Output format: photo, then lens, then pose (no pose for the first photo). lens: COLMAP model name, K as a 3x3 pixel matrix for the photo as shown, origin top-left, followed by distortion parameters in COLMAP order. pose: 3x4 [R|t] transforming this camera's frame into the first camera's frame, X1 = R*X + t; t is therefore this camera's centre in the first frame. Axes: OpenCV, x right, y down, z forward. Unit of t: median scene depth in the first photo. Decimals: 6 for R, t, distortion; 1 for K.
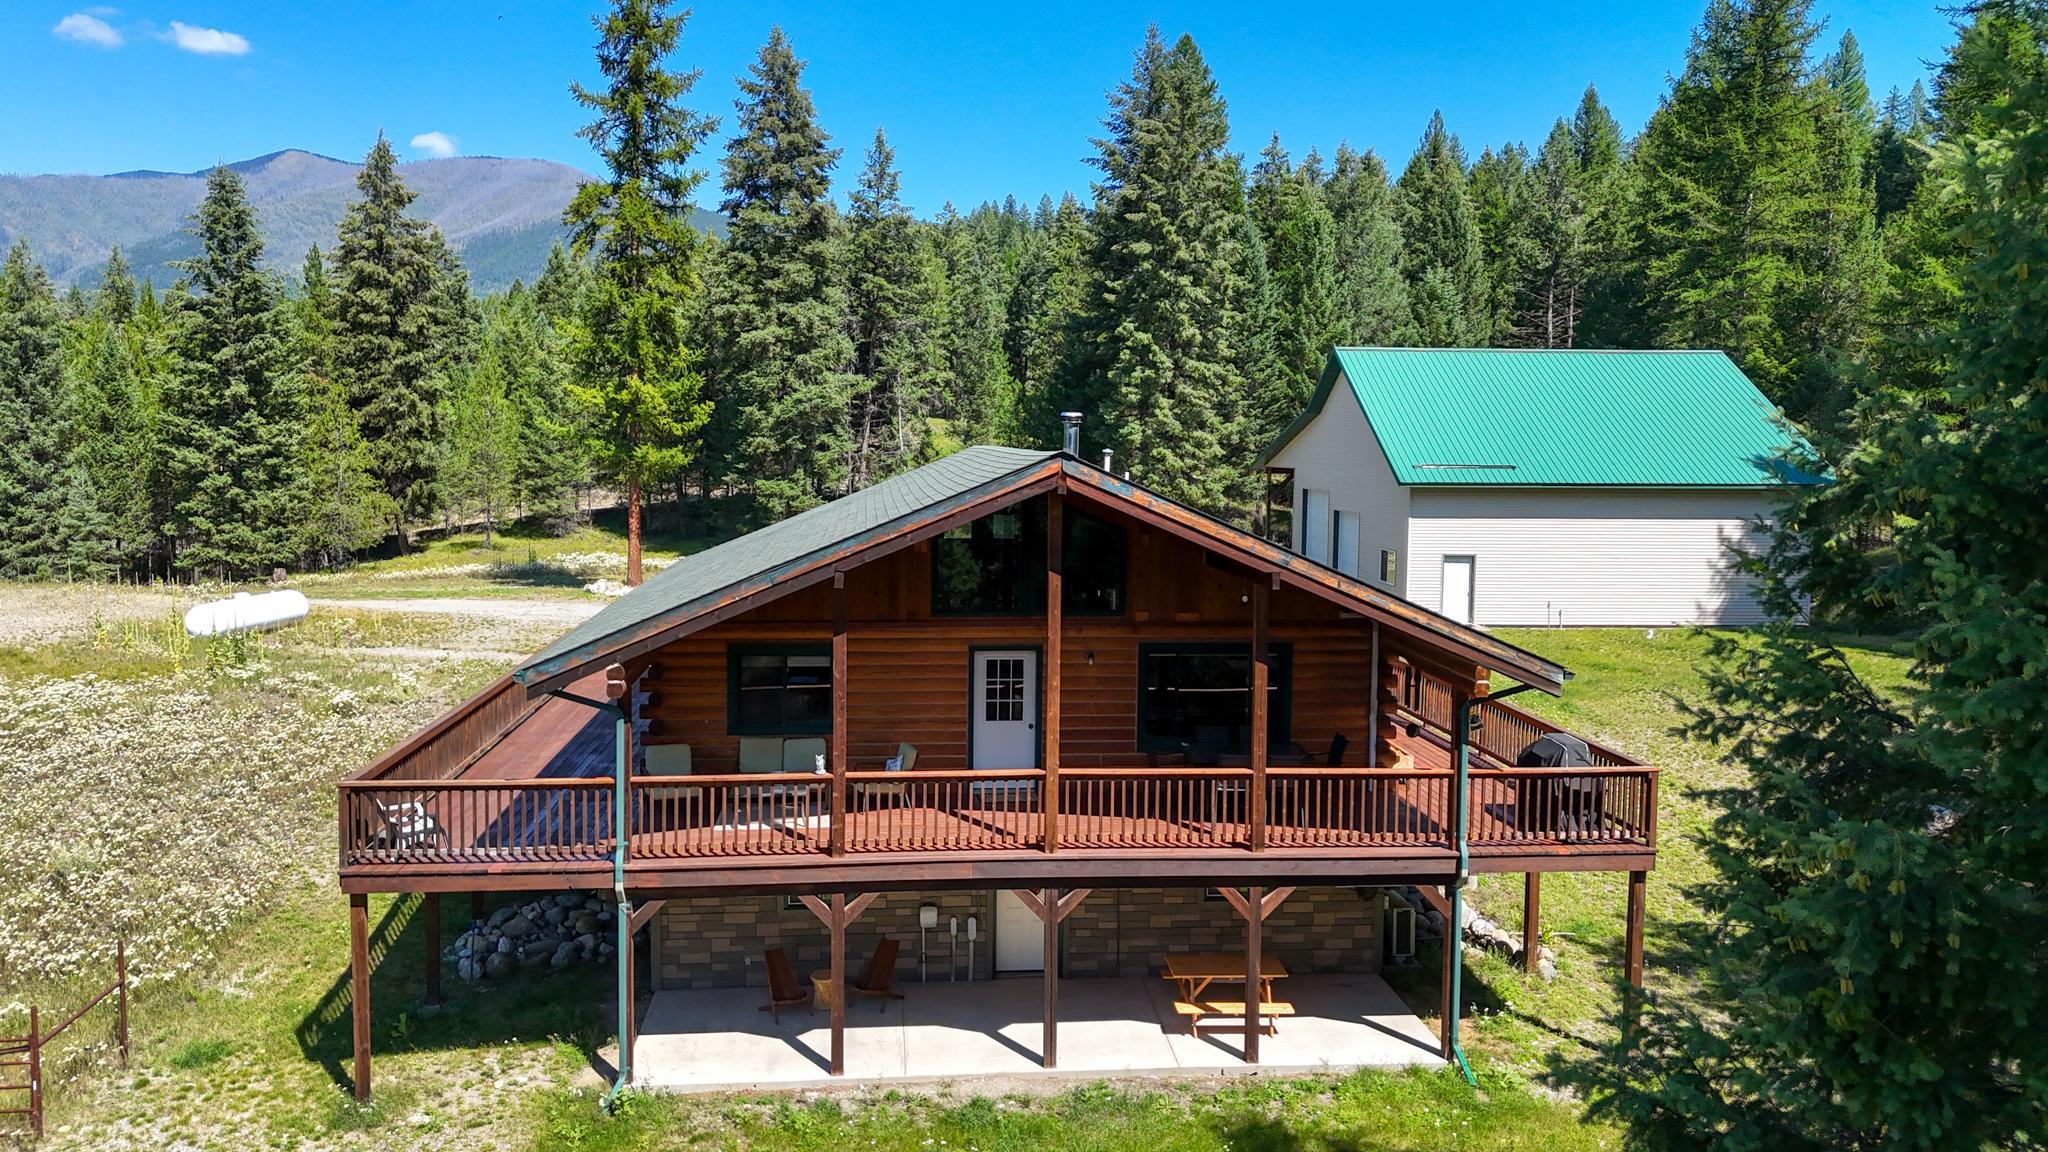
lens RADIAL K [[1520.3, 0, 1033.2], [0, 1520.3, 520.9], [0, 0, 1]] dist [0.062764, -0.004579]
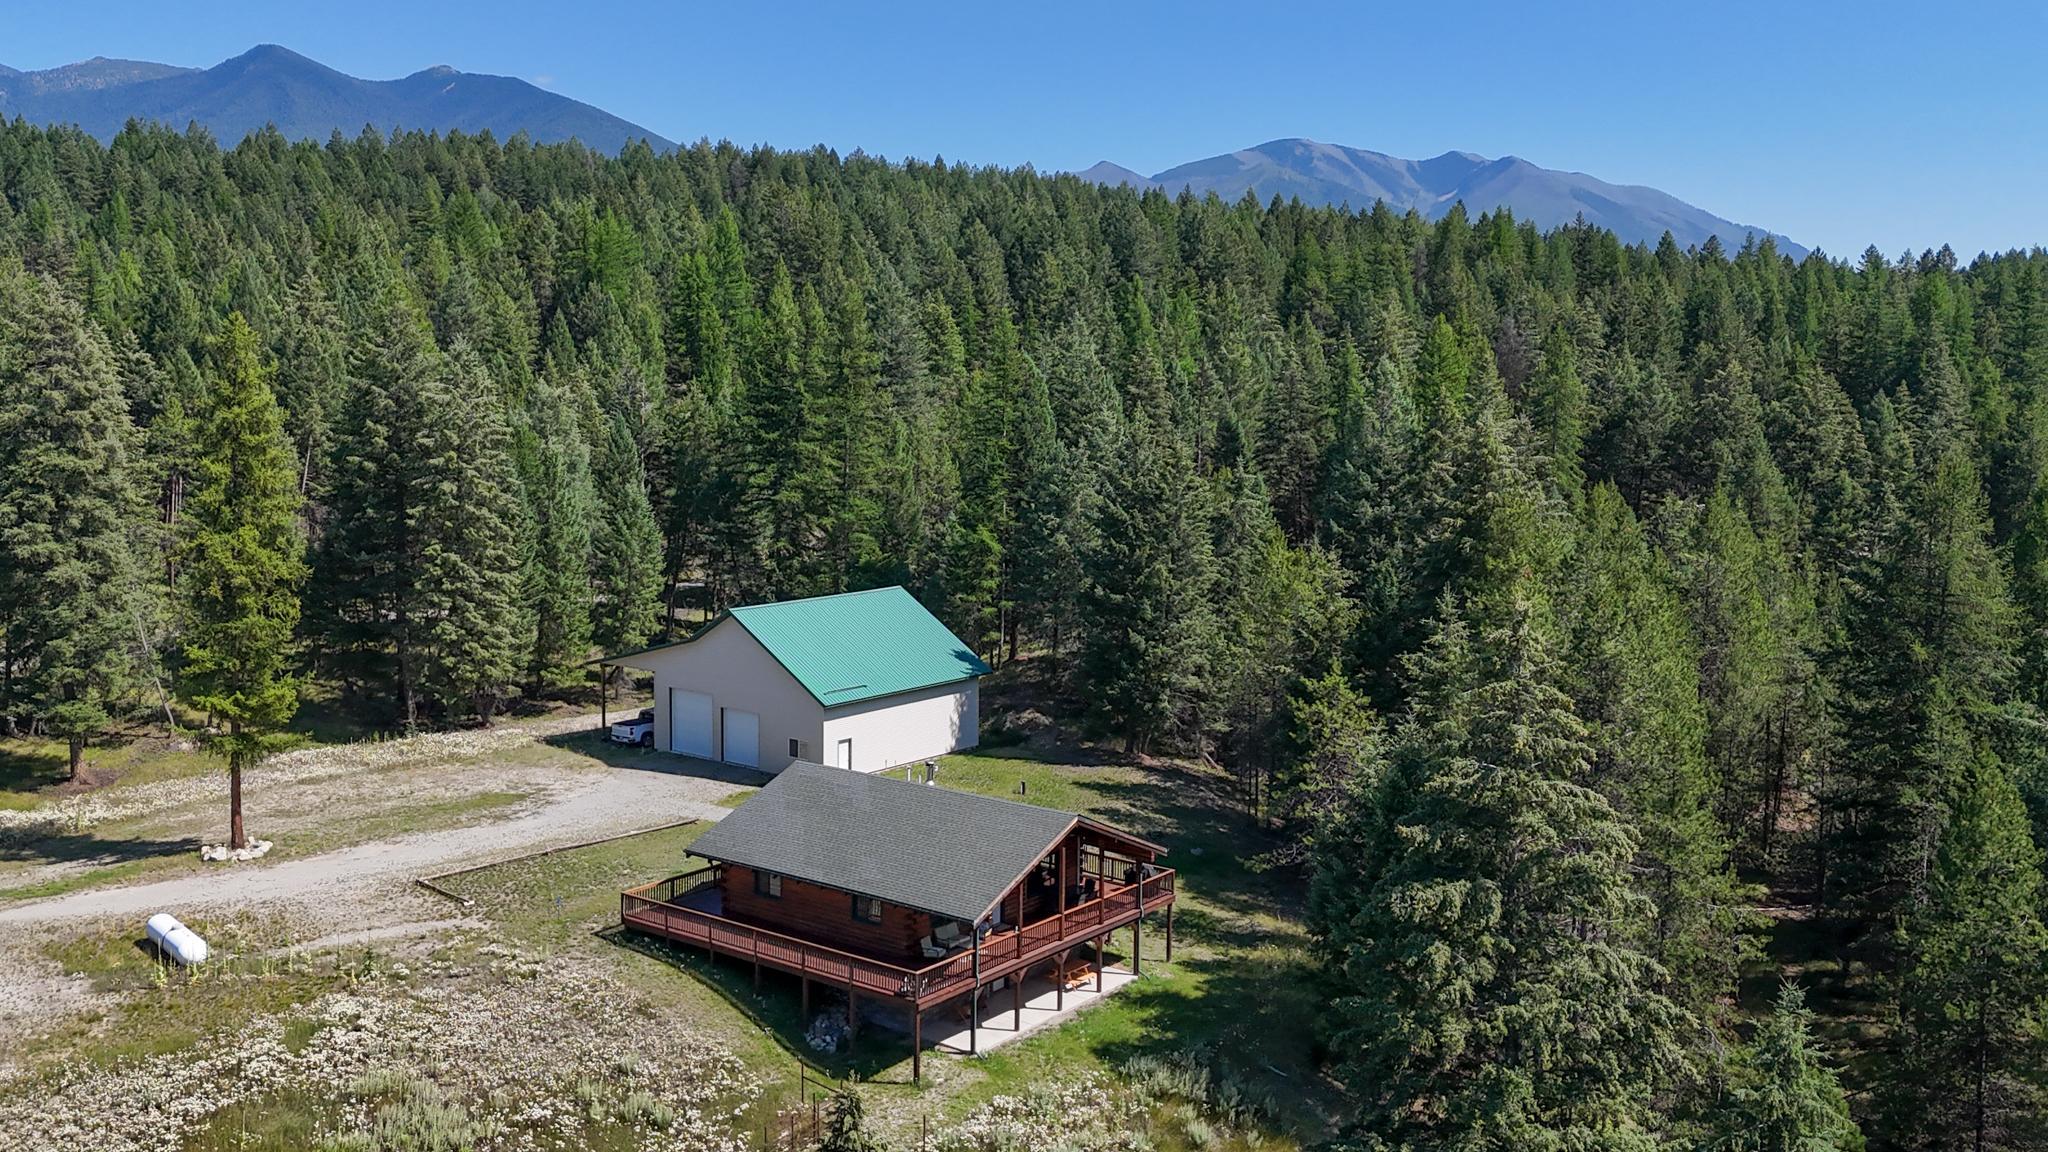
lens RADIAL K [[1520.3, 0, 1033.2], [0, 1520.3, 520.9], [0, 0, 1]] dist [0.062764, -0.004579]
pose [[0.707441, -0.047027, 0.705206, -0.484905], [0.044383, 0.998771, 0.022080, -0.157925], [-0.705378, 0.015679, 0.708658, -0.242360]]
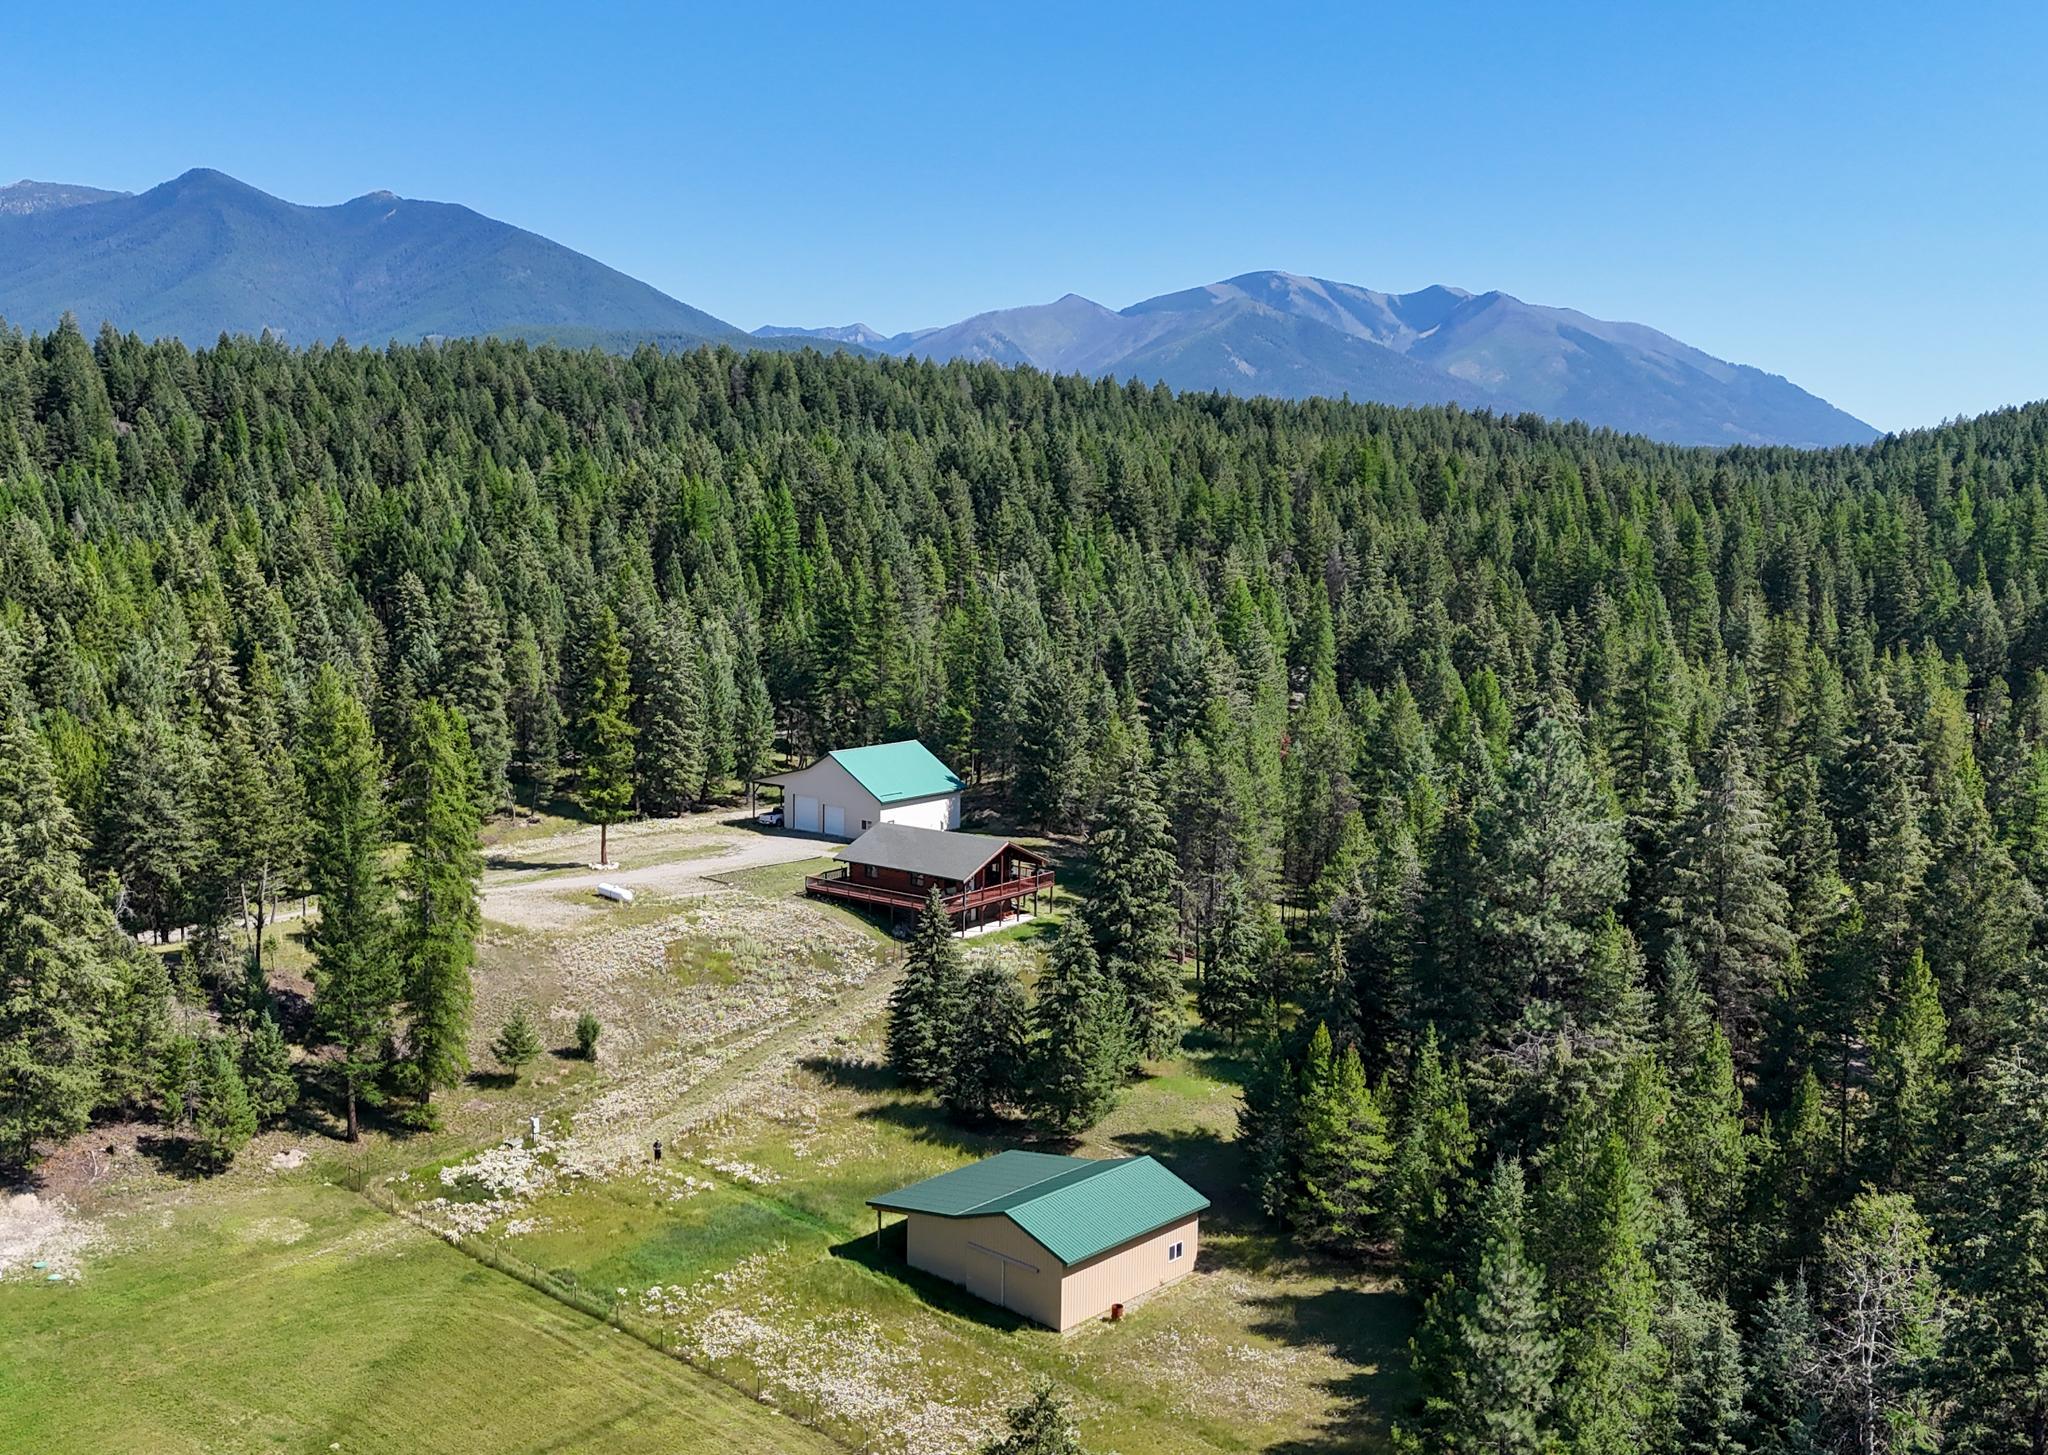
lens RADIAL K [[1571.4, 0, 1024.0], [0, 1571.4, 727.5], [0, 0, 1]] dist [0.009586, 0.004919]
pose [[0.694264, -0.068366, 0.716466, -1.252028], [0.036643, 0.997545, 0.059680, -0.234974], [-0.718787, -0.015180, 0.695064, -1.023408]]
